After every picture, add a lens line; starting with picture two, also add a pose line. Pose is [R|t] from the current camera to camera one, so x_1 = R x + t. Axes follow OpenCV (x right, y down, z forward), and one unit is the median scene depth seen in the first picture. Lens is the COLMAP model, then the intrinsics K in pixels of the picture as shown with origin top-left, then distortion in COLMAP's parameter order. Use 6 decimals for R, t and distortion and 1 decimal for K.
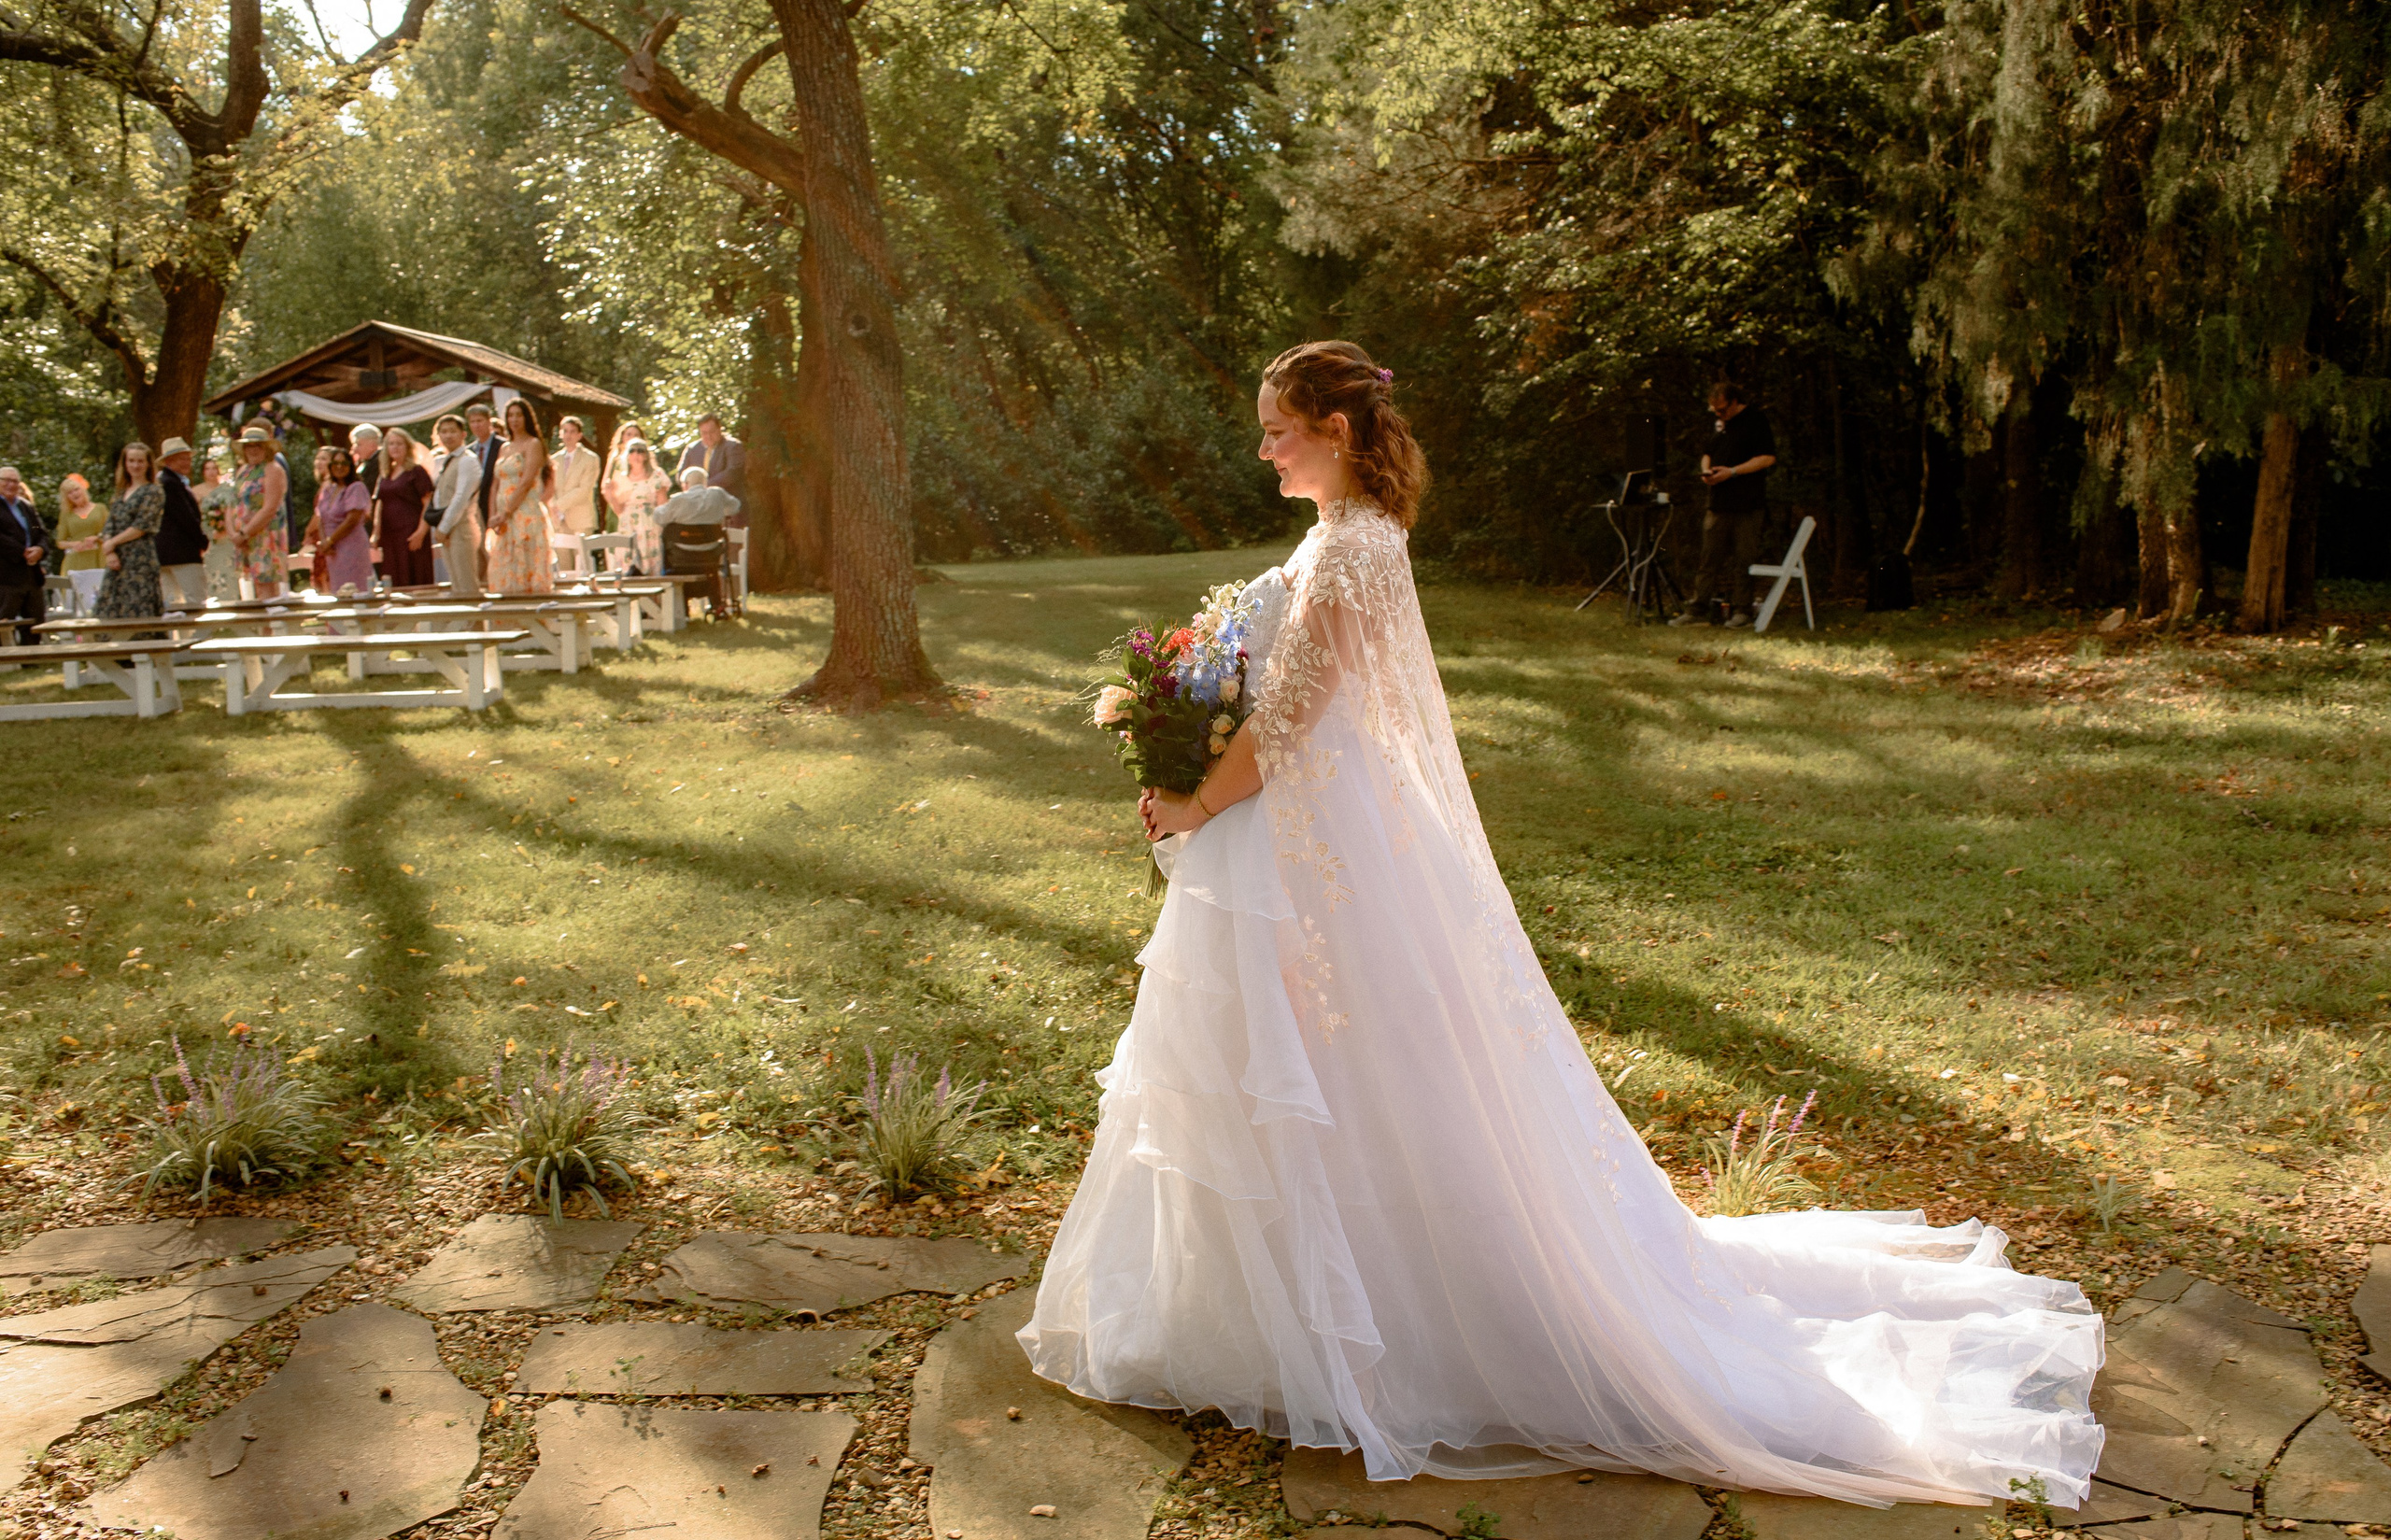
lens RADIAL K [[2383.5, 0, 1222.1], [0, 2383.5, 770.5], [0, 0, 1]] dist [-0.109238, 0.121714]
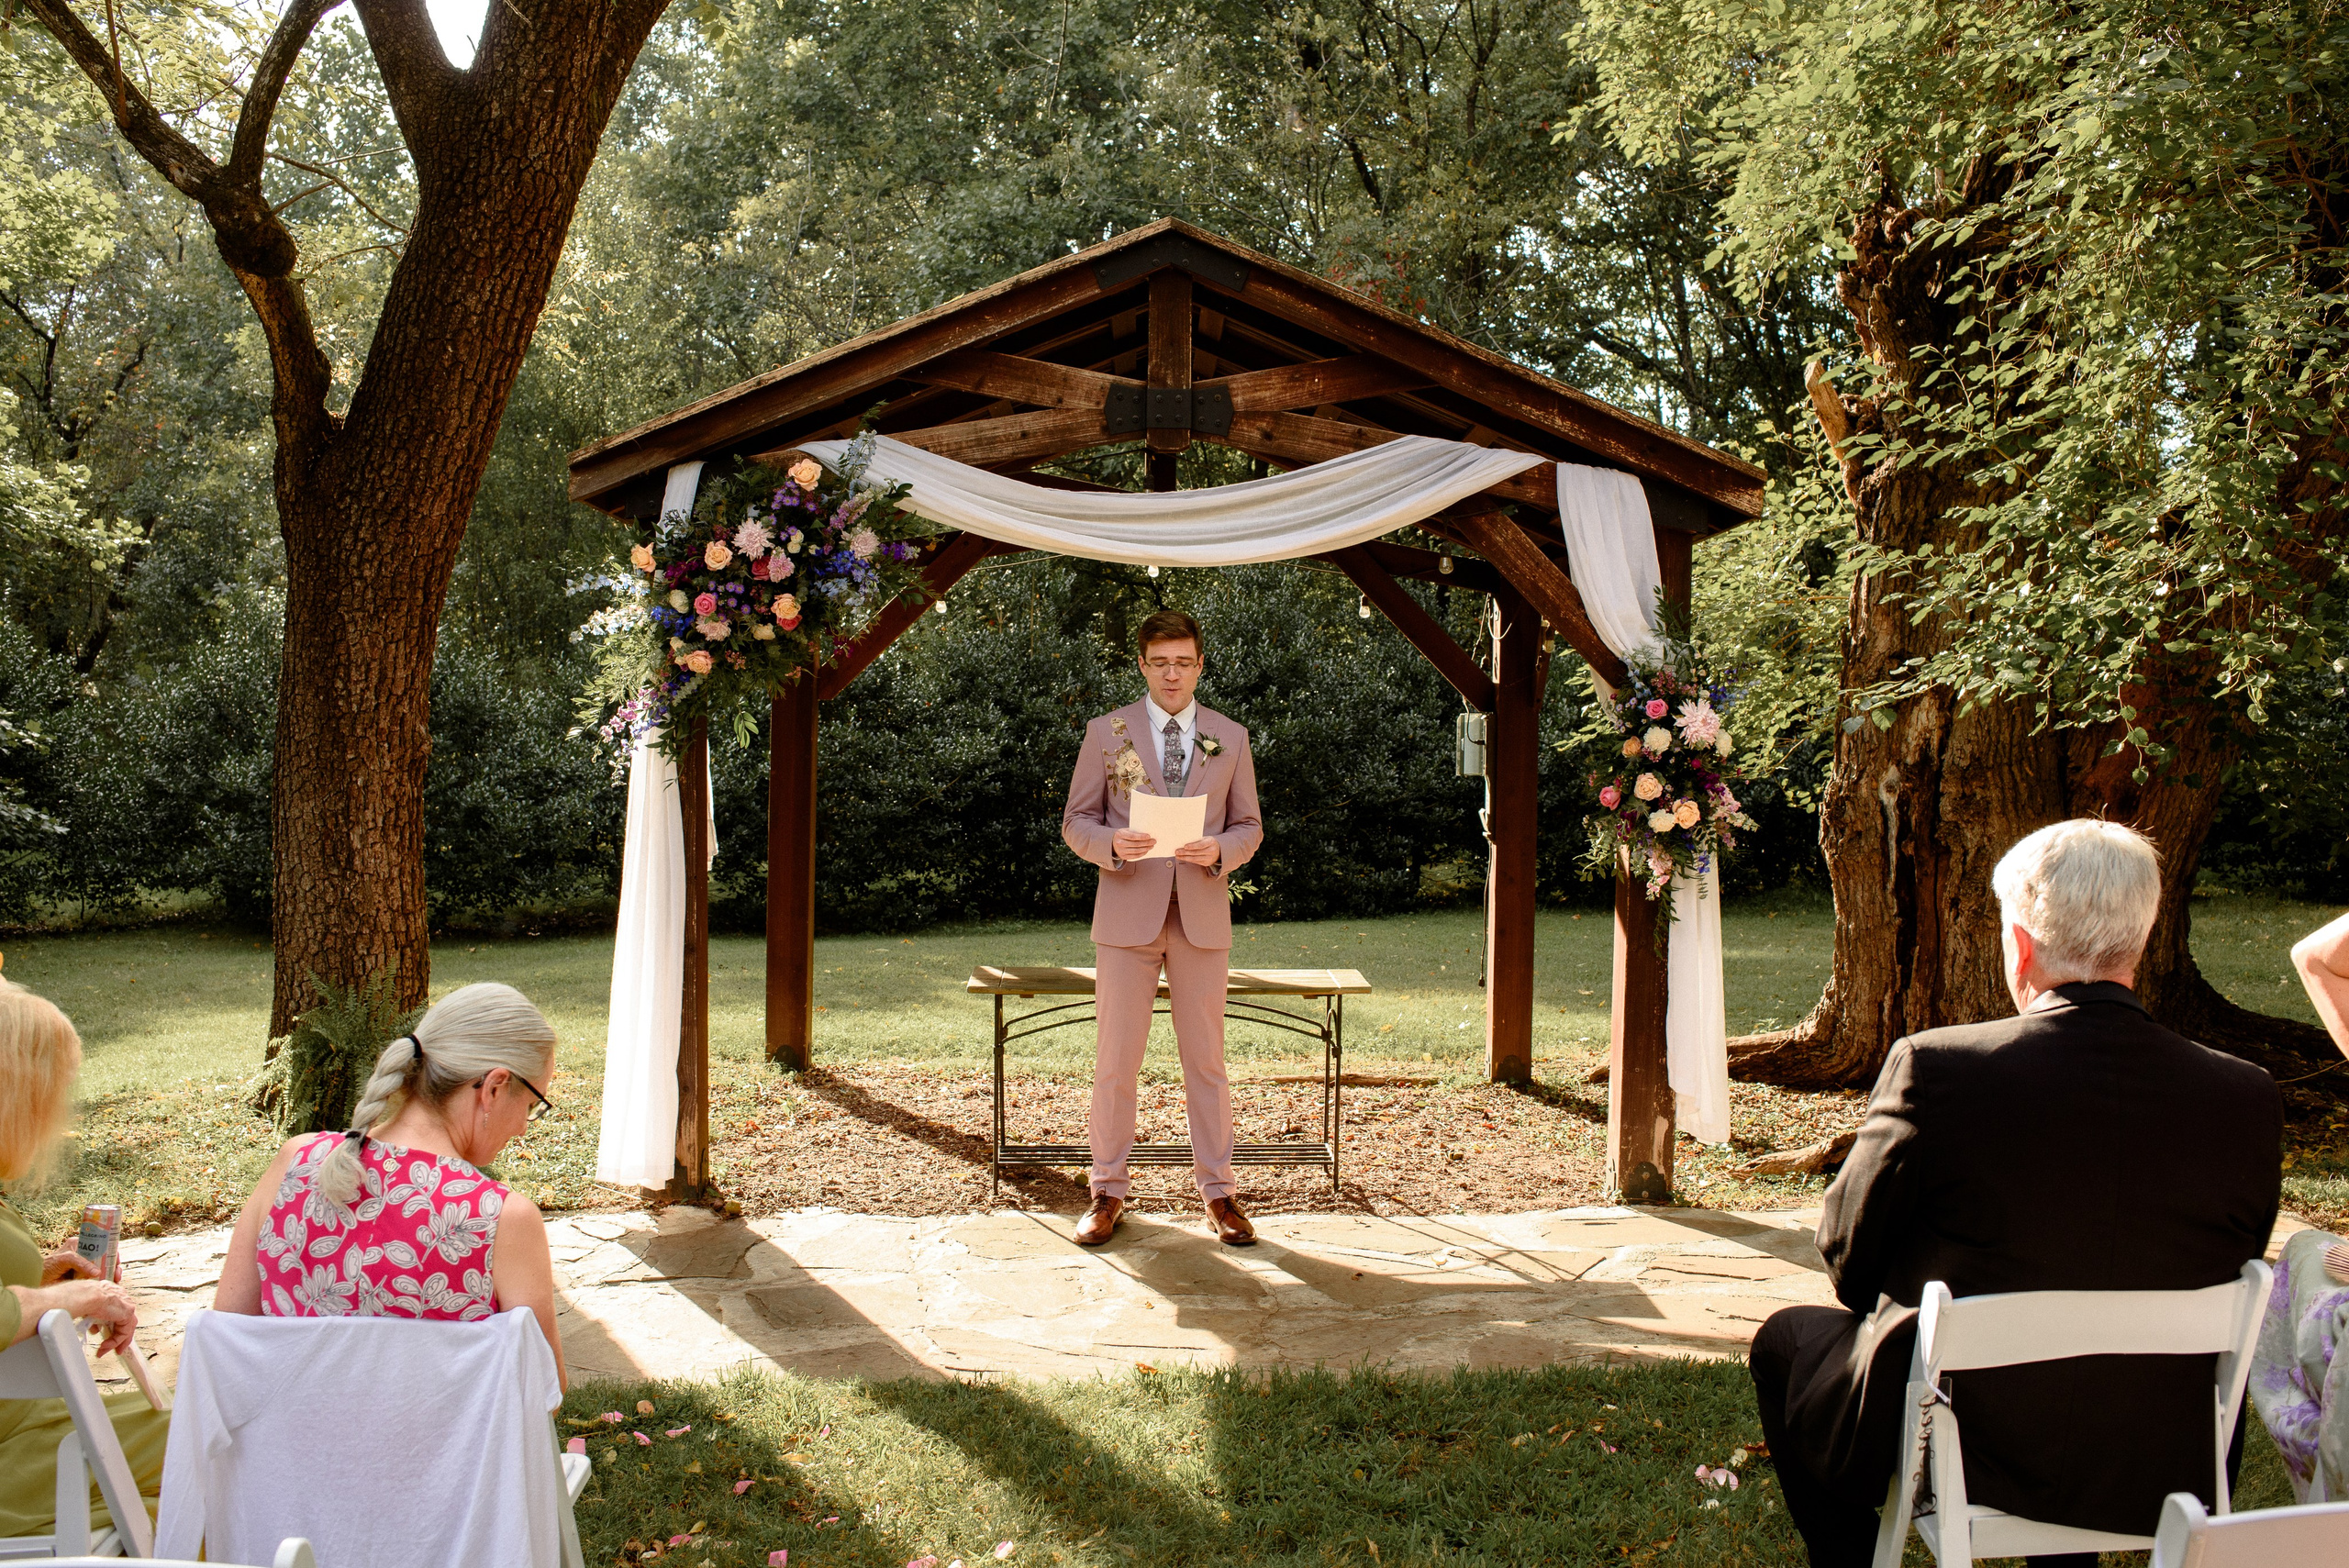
lens RADIAL K [[2241.3, 0, 1174.5], [0, 2241.3, 784.0], [0, 0, 1]] dist [-0.077473, 0.028502]
pose [[0.997862, 0.043173, 0.049072, -0.370139], [-0.038271, 0.994569, -0.096784, -0.091206], [-0.052984, 0.094699, 0.994095, 0.717451]]
